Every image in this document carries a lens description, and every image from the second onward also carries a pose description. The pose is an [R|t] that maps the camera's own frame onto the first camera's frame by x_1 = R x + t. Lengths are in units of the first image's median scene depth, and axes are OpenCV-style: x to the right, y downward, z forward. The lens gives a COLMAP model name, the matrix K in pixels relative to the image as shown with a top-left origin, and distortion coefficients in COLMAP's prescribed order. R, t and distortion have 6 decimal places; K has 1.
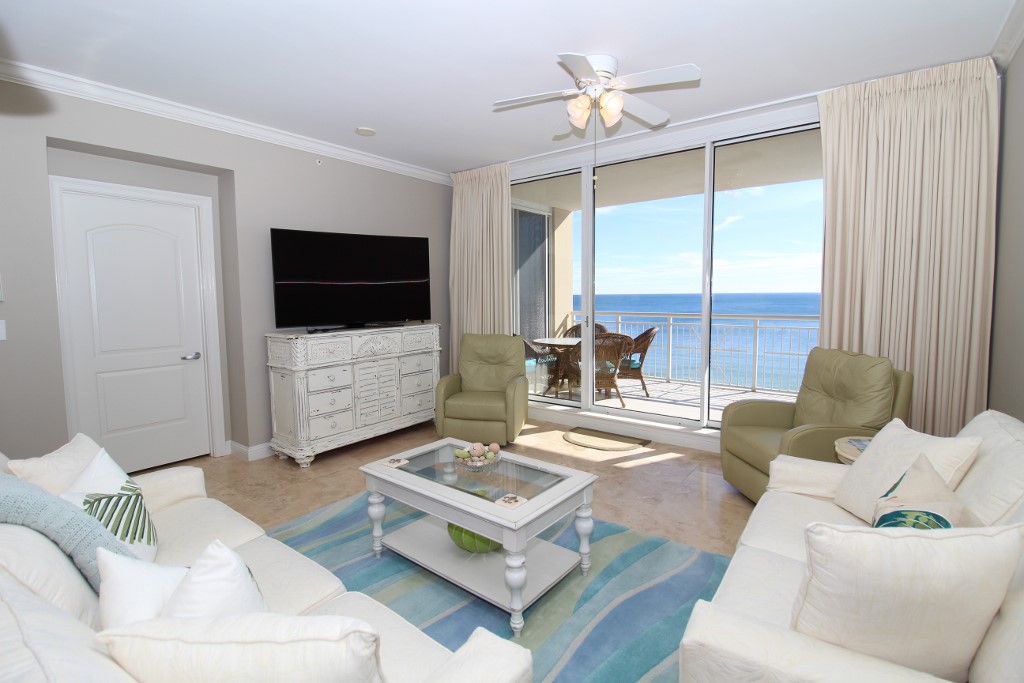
lens RADIAL K [[467.8, 0, 514.0], [0, 467.8, 343.2], [0, 0, 1]] dist [0.001132, -0.004479]
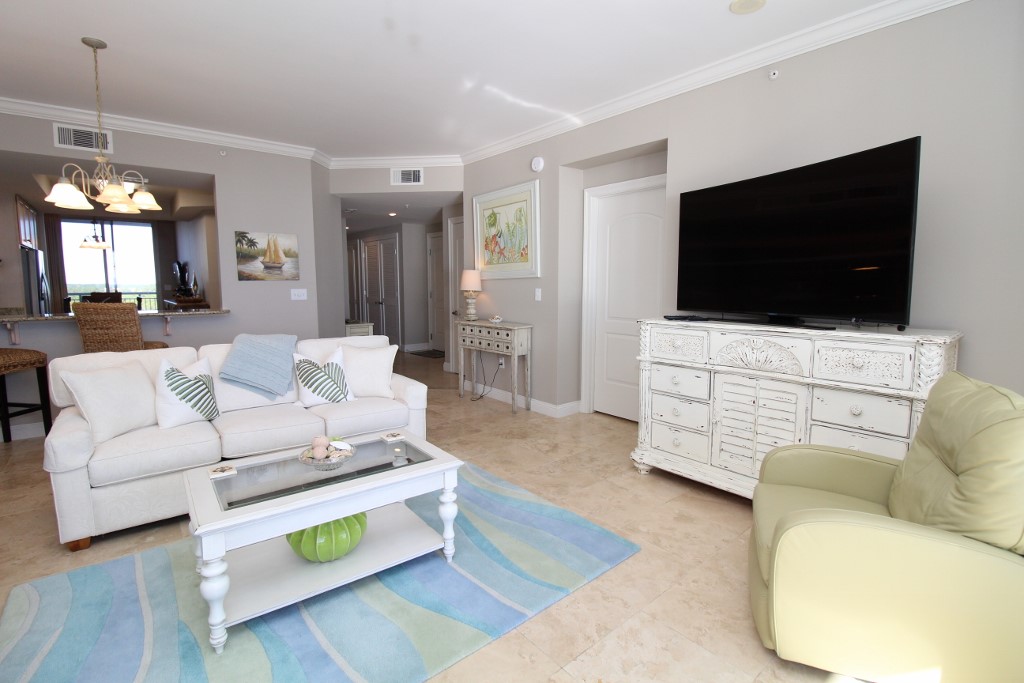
lens RADIAL K [[480.2, 0, 508.8], [0, 480.2, 335.8], [0, 0, 1]] dist [0.005799, -0.002401]
pose [[-0.230024, 0.124103, -0.965240, 0.404103], [-0.094014, 0.984363, 0.148966, -0.085671], [0.968633, 0.125011, -0.214759, 0.866824]]
